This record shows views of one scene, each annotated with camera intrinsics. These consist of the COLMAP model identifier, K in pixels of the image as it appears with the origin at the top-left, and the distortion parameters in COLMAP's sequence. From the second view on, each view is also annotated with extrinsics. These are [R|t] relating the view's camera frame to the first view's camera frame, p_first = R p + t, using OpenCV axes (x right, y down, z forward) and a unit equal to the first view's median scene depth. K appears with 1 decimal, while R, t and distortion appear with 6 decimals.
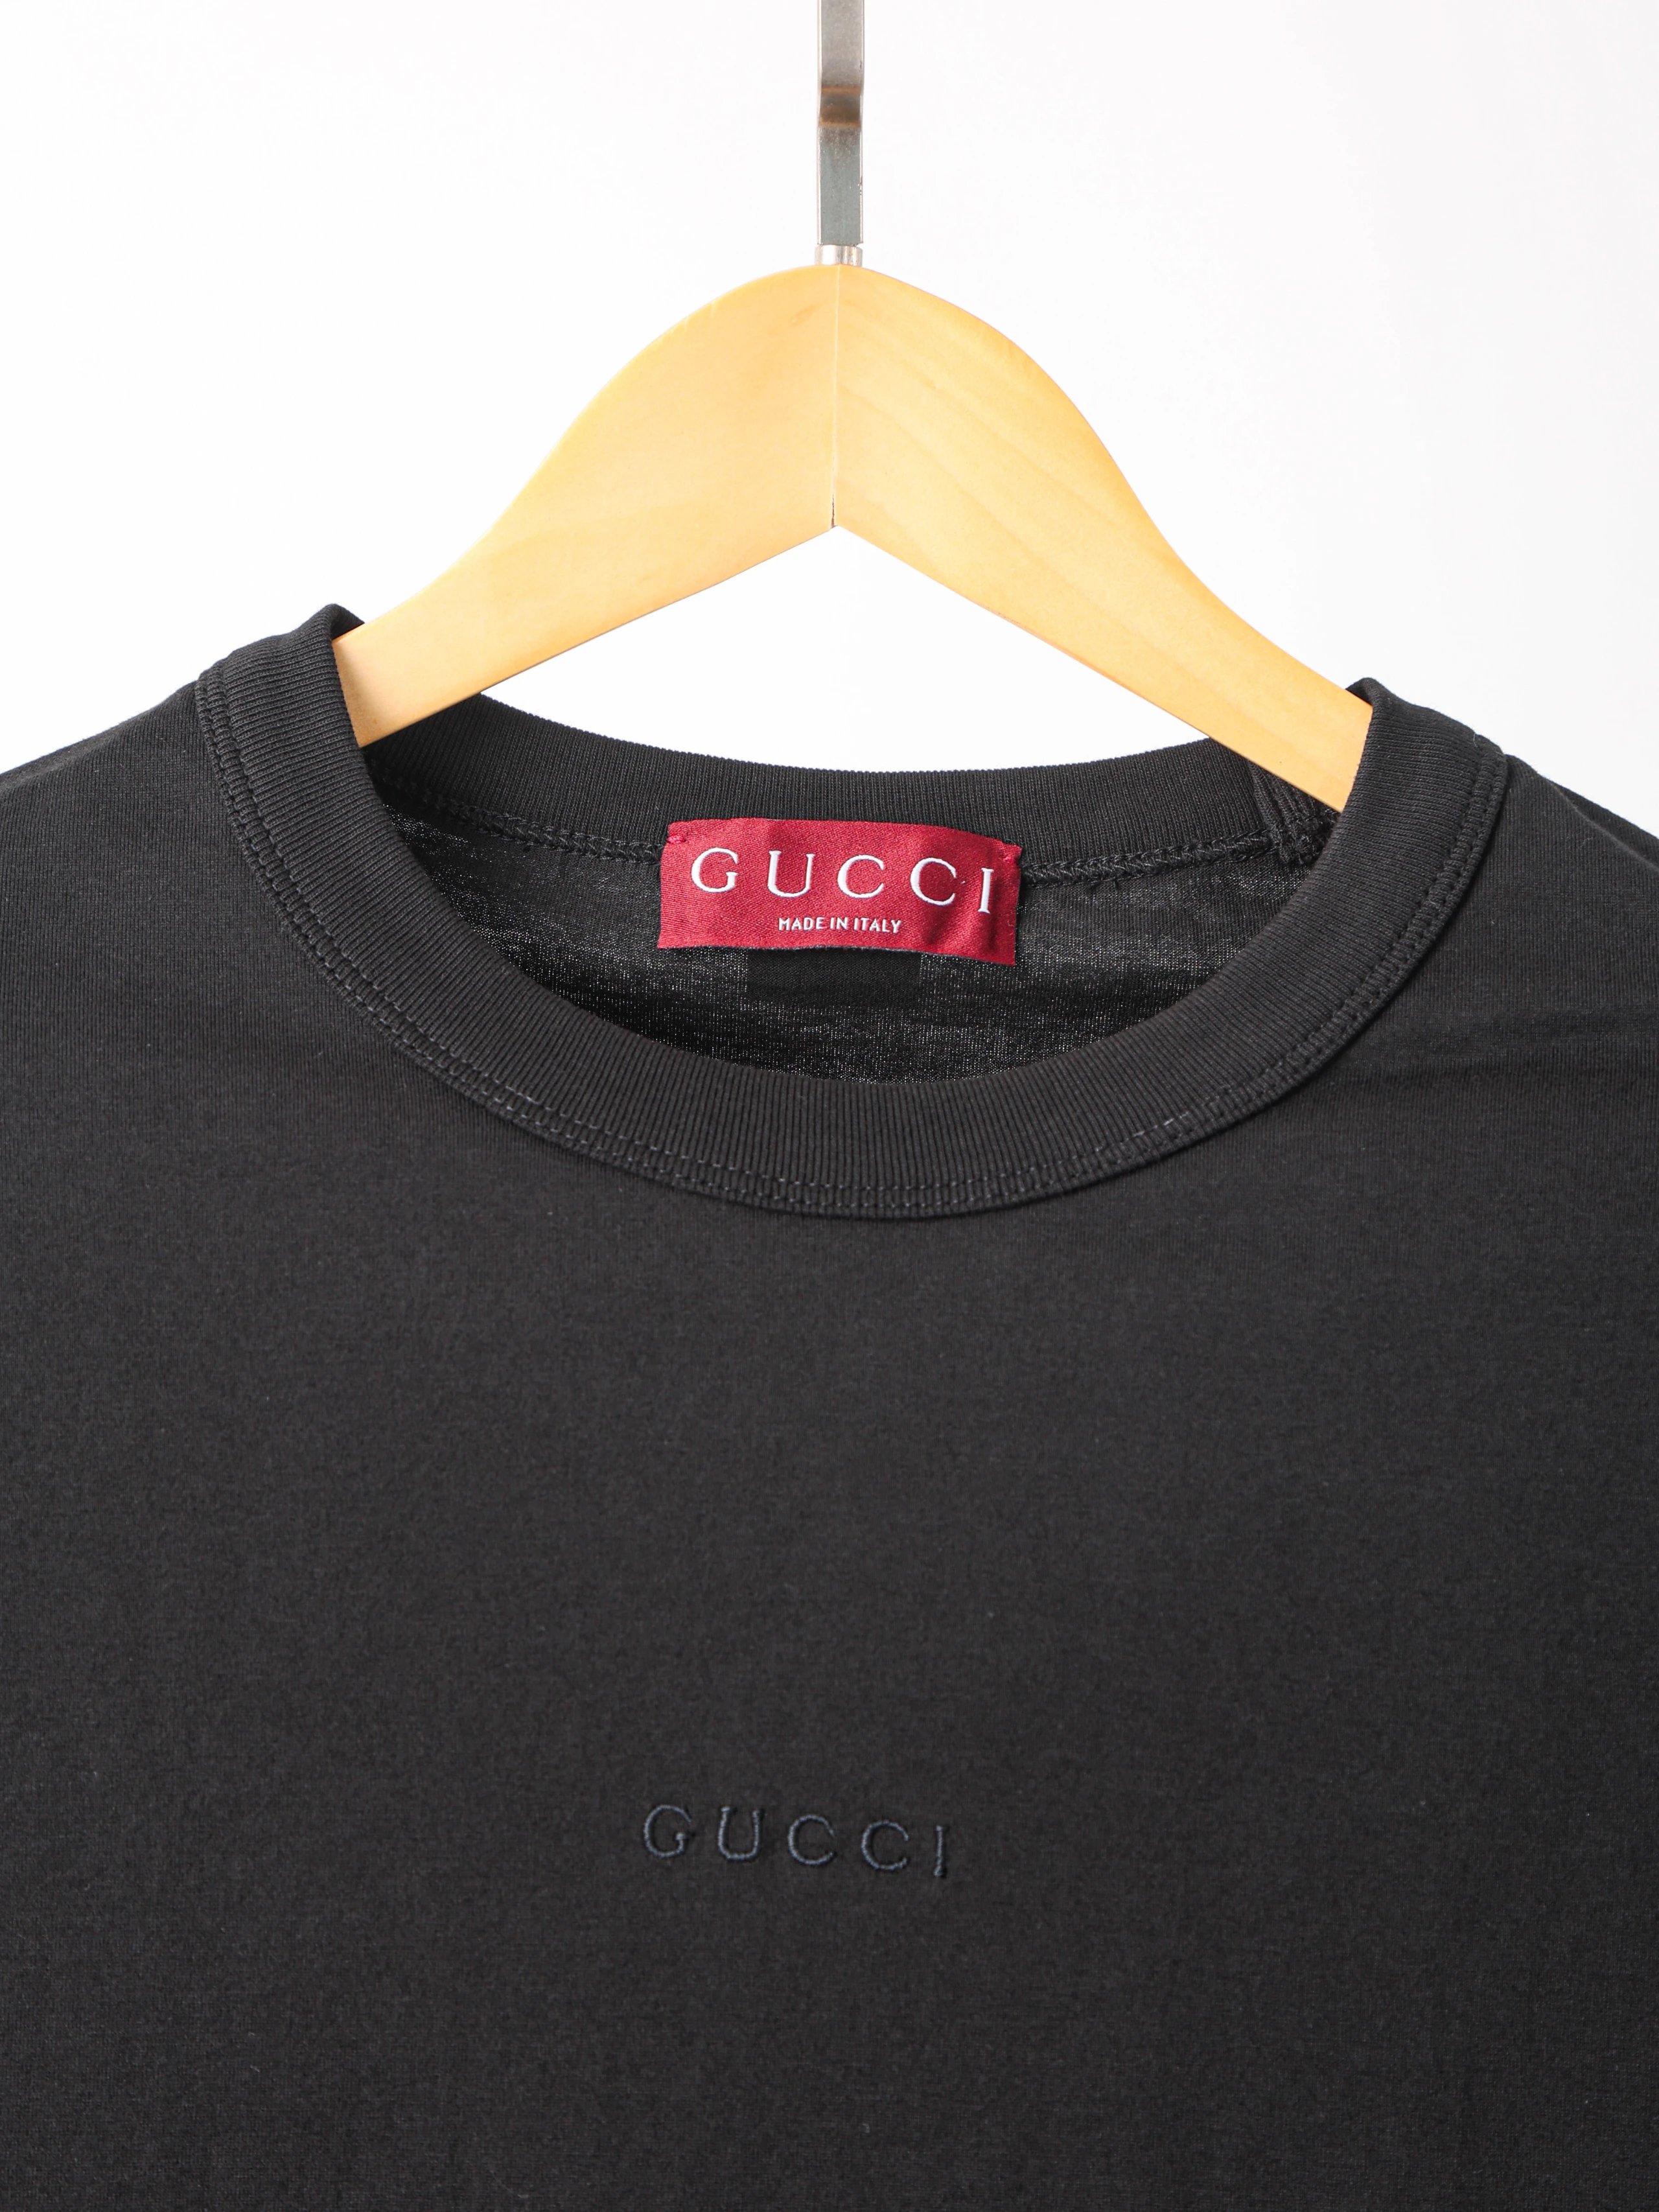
lens RADIAL K [[6644.6, 0, 829.5], [0, 6644.6, 1106.0], [0, 0, 1]] dist [0.566750, -1.153952]
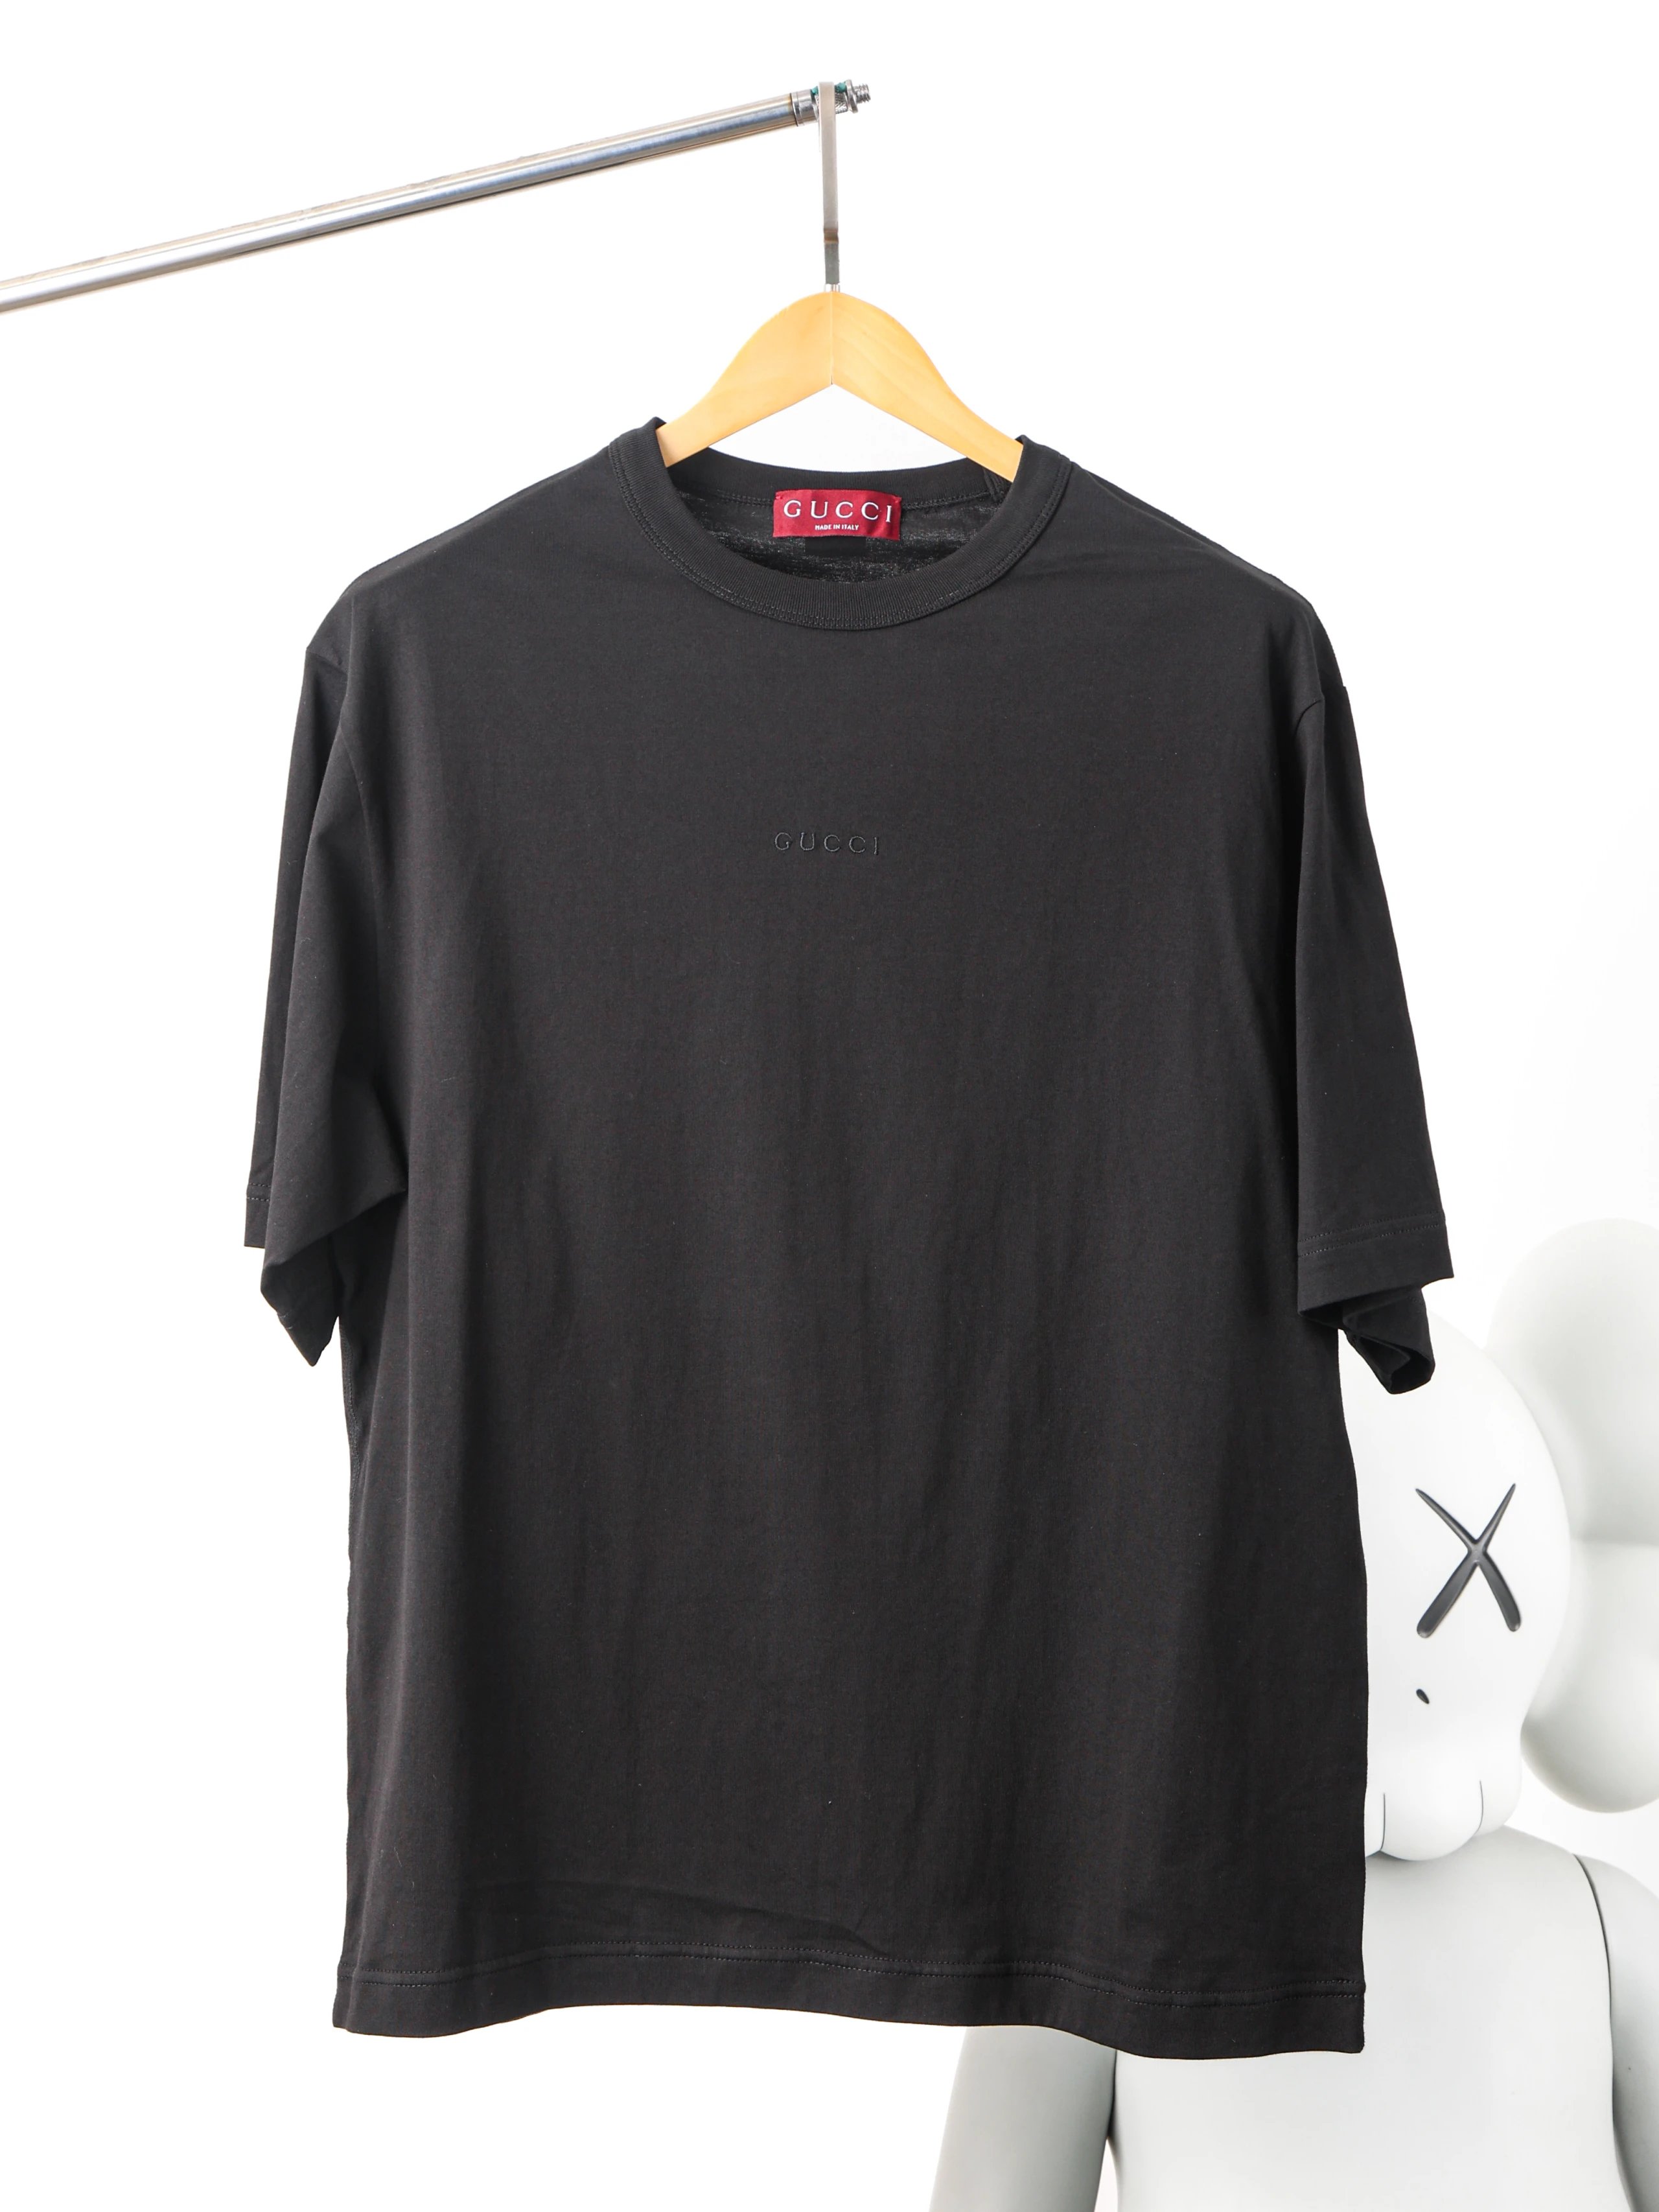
lens RADIAL K [[5569.5, 0, 829.5], [0, 5569.5, 1106.0], [0, 0, 1]] dist [0.347926, 0.547093]
pose [[0.999499, -0.020440, -0.024169, 0.052339], [0.022342, 0.996441, 0.081280, 0.025401], [0.022422, -0.081779, 0.996398, -1.432671]]
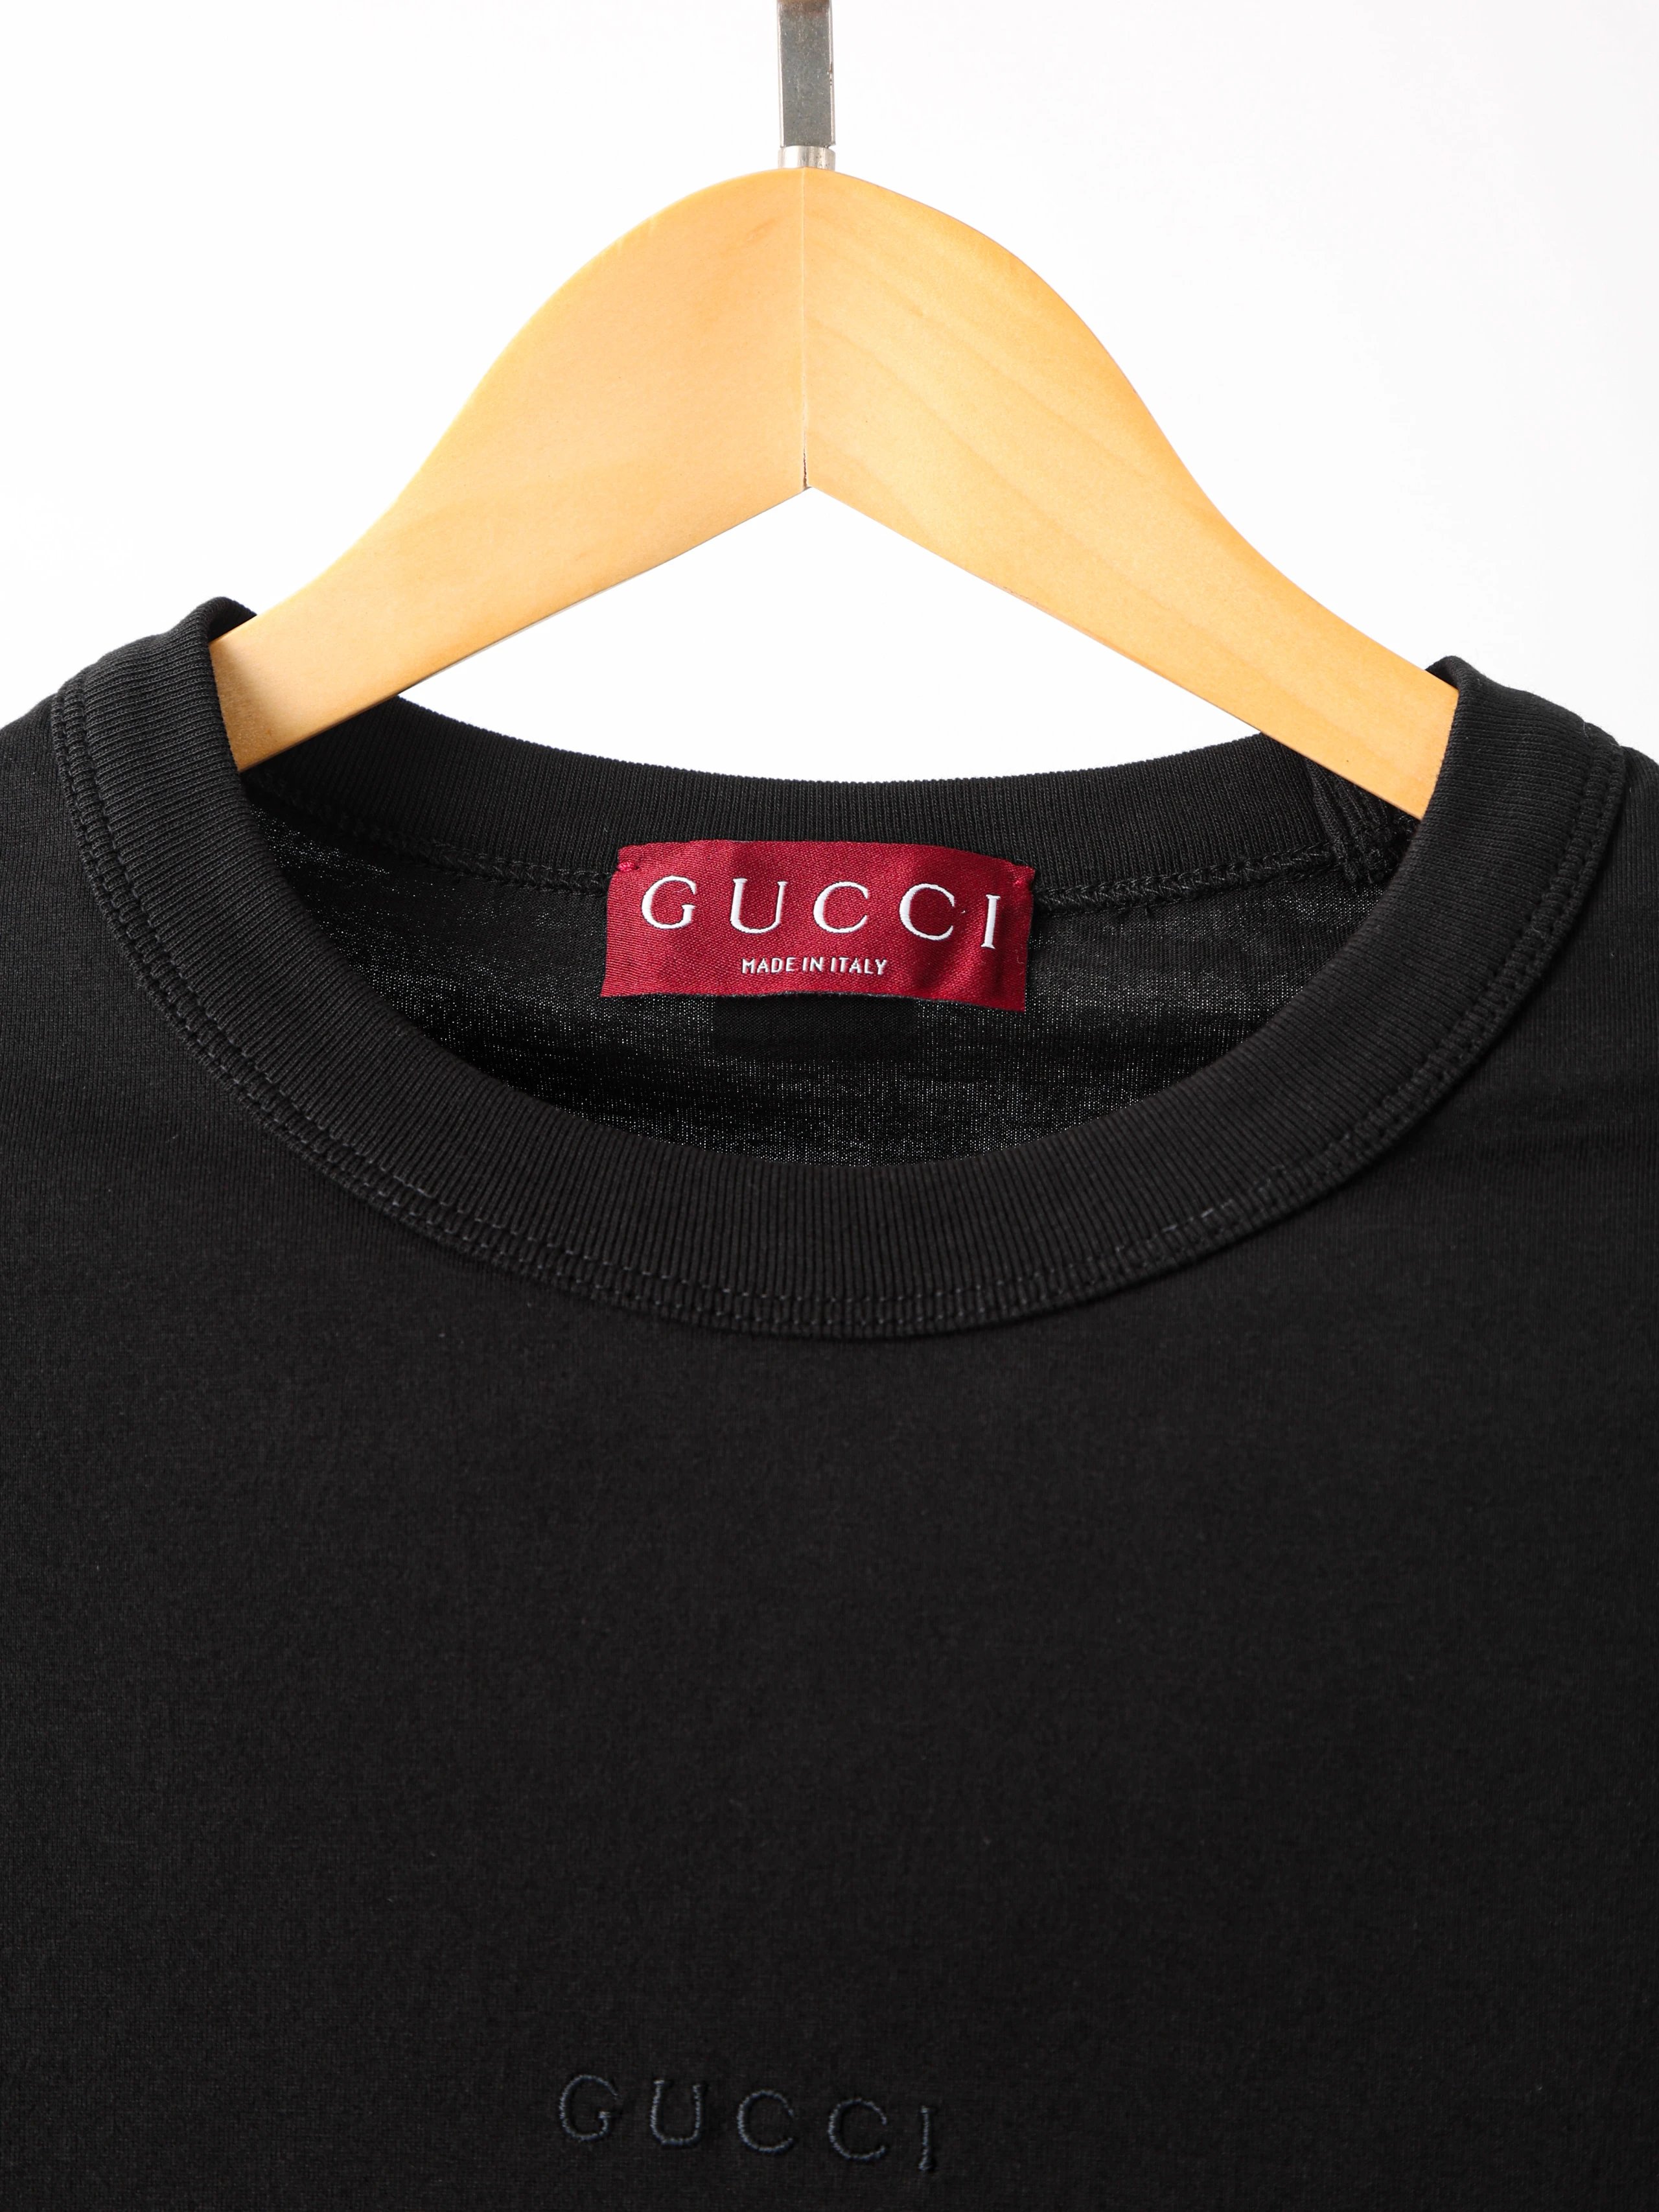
lens RADIAL K [[3568.6, 0, 829.5], [0, 3568.6, 1106.0], [0, 0, 1]] dist [0.151657, -0.231331]
pose [[0.996555, -0.011708, -0.082105, 0.041223], [0.015281, 0.998957, 0.043029, -0.029825], [0.081516, -0.044136, 0.995694, 0.569788]]
